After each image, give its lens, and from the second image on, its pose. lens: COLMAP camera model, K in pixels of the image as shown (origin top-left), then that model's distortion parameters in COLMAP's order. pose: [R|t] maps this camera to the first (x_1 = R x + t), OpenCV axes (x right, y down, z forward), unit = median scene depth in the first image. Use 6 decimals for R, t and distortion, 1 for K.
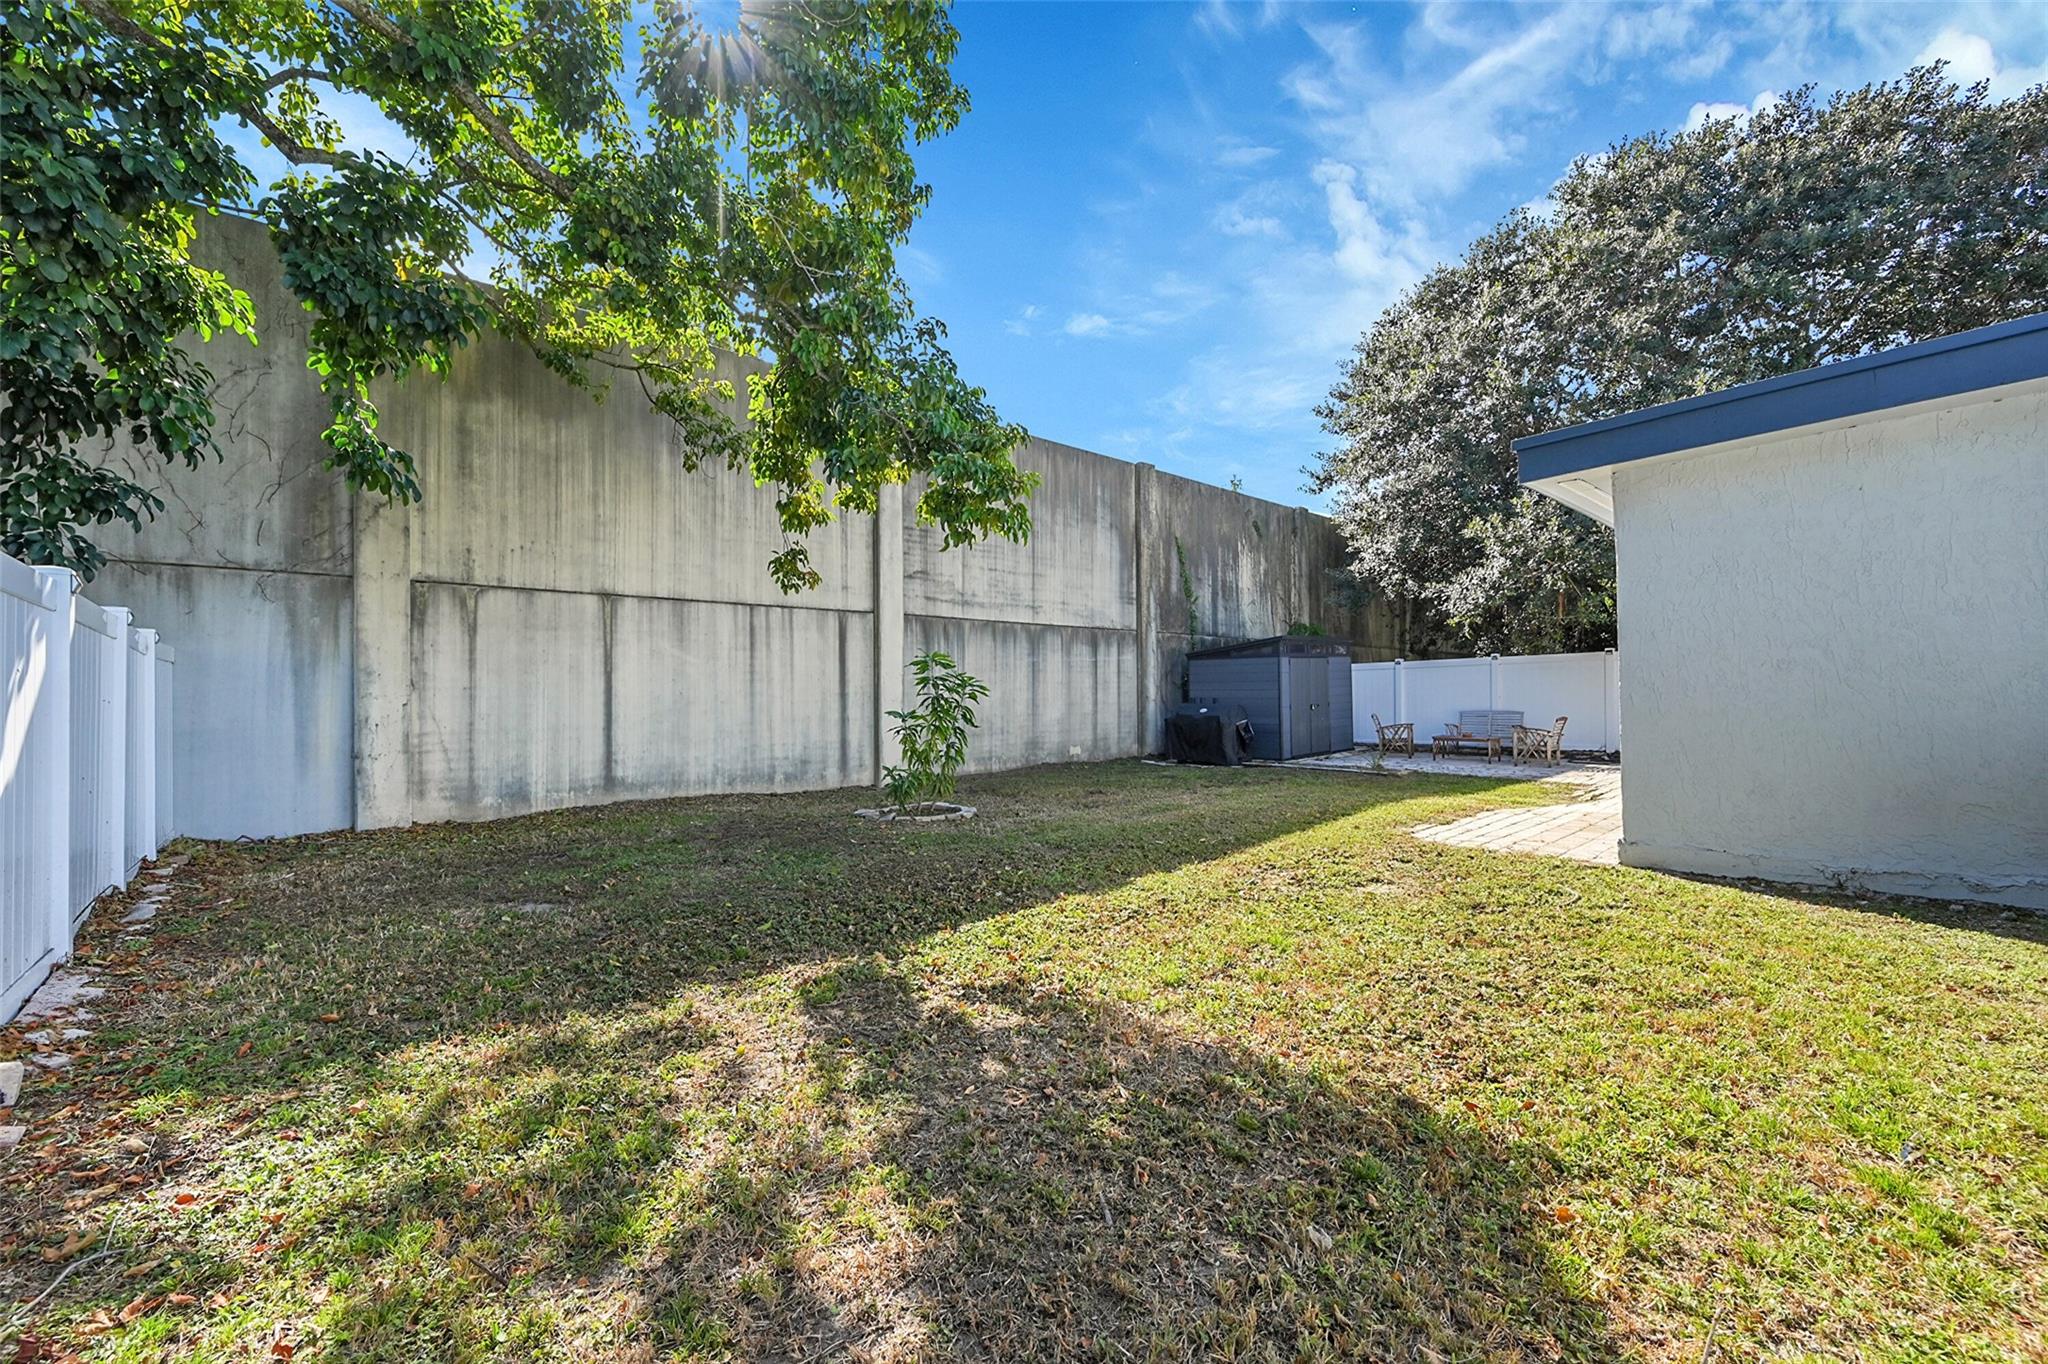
lens RADIAL K [[832.5, 0, 1022.5], [0, 832.5, 672.9], [0, 0, 1]] dist [0.001479, 0.000120]
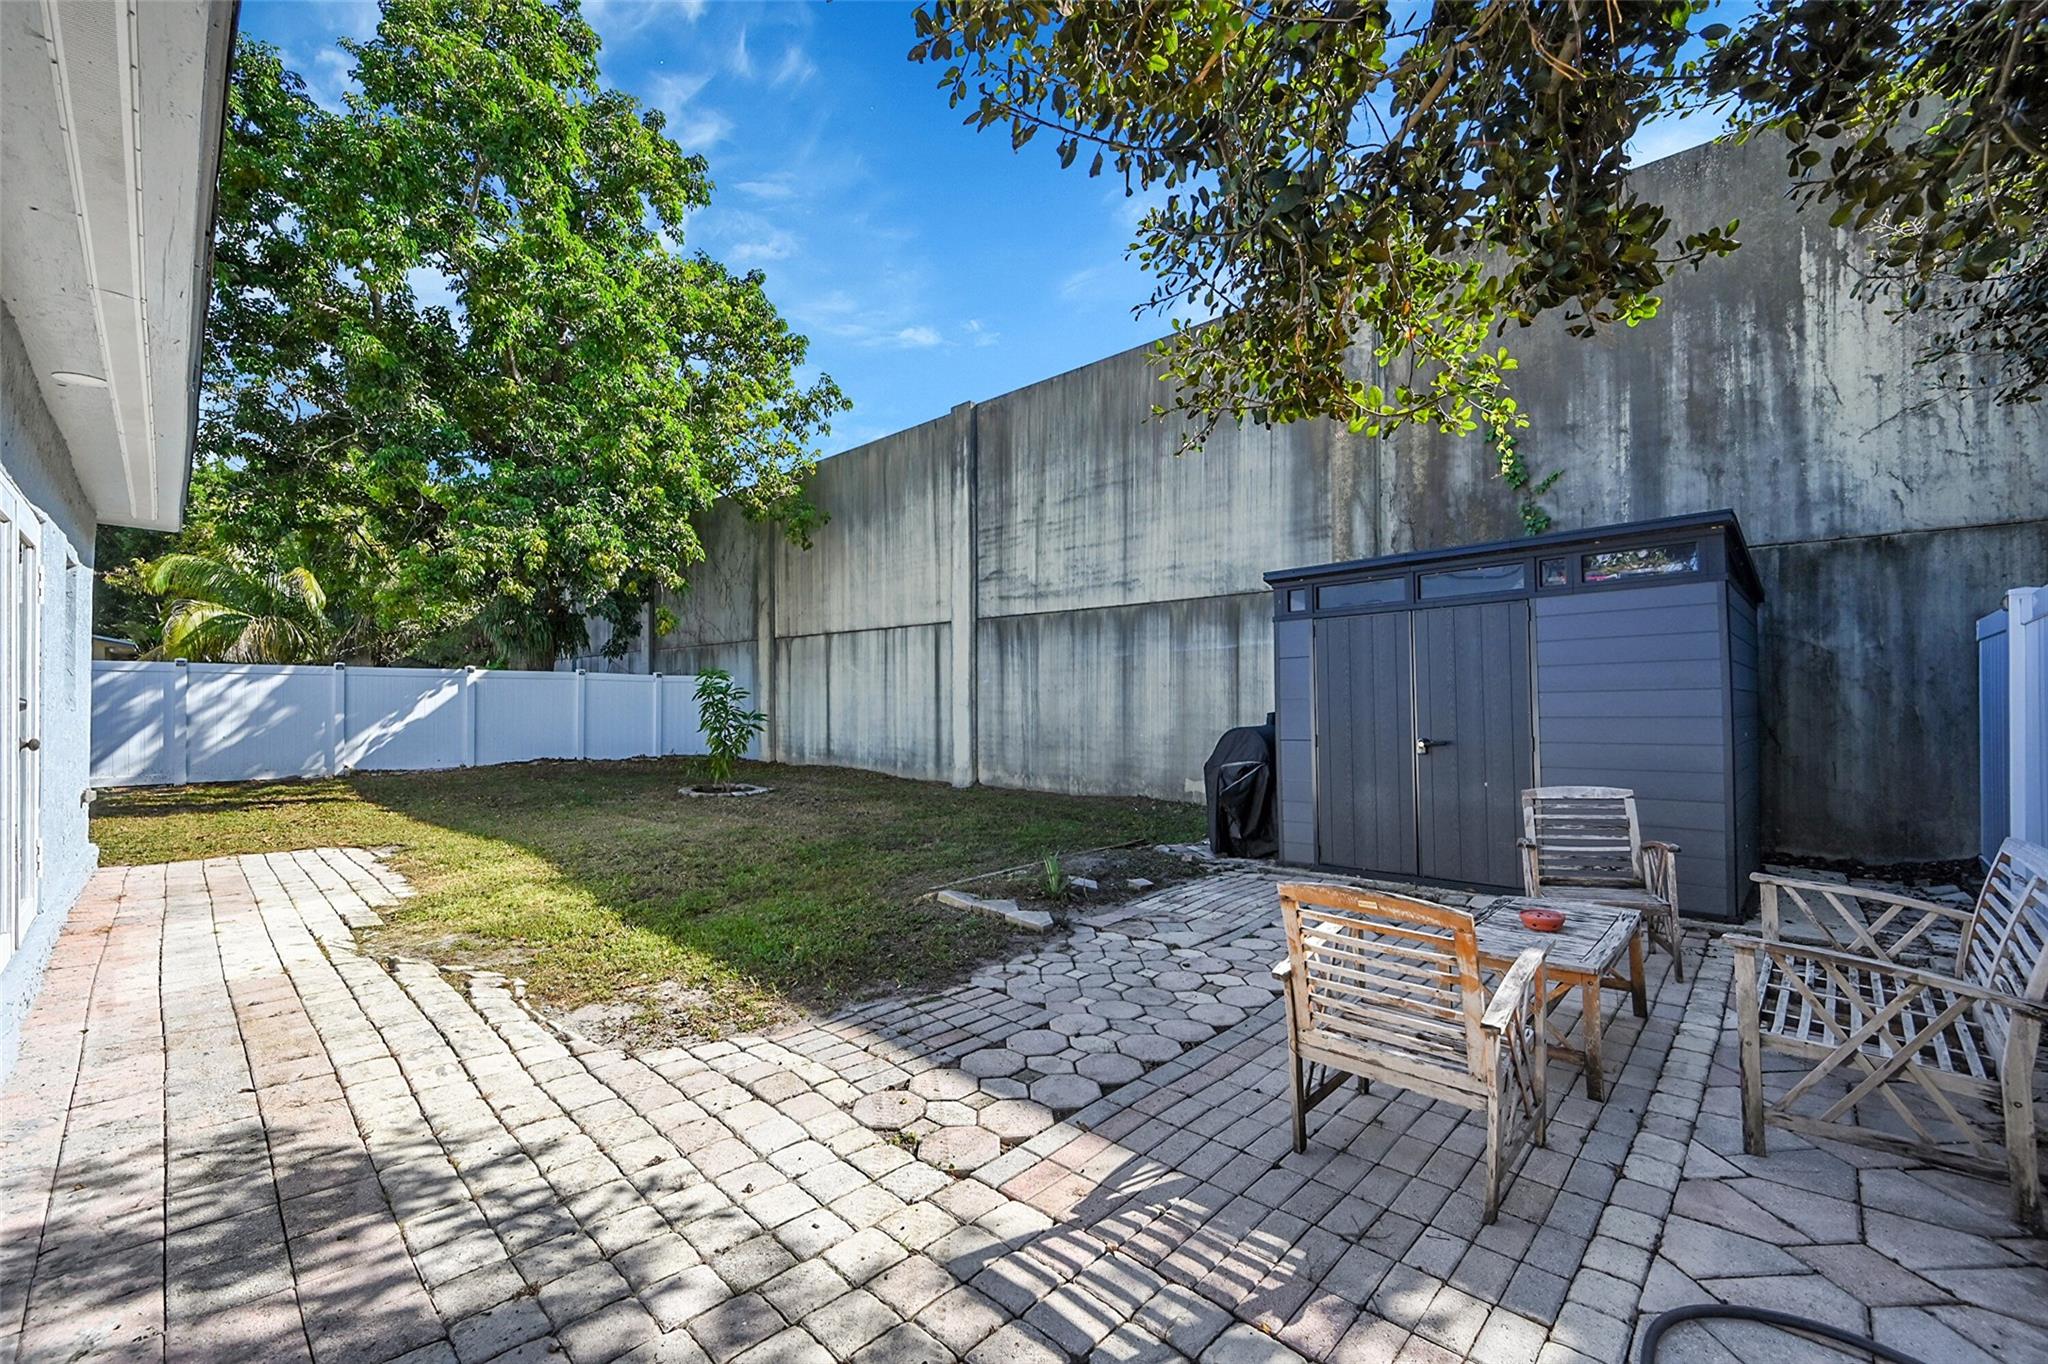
lens RADIAL K [[832.5, 0, 1022.6], [0, 832.5, 695.9], [0, 0, 1]] dist [0.001479, 0.000120]
pose [[0.060375, -0.005839, -0.998159, 0.810250], [0.010264, 0.999934, -0.005228, 0.026351], [0.998123, -0.009929, 0.060431, 0.936546]]
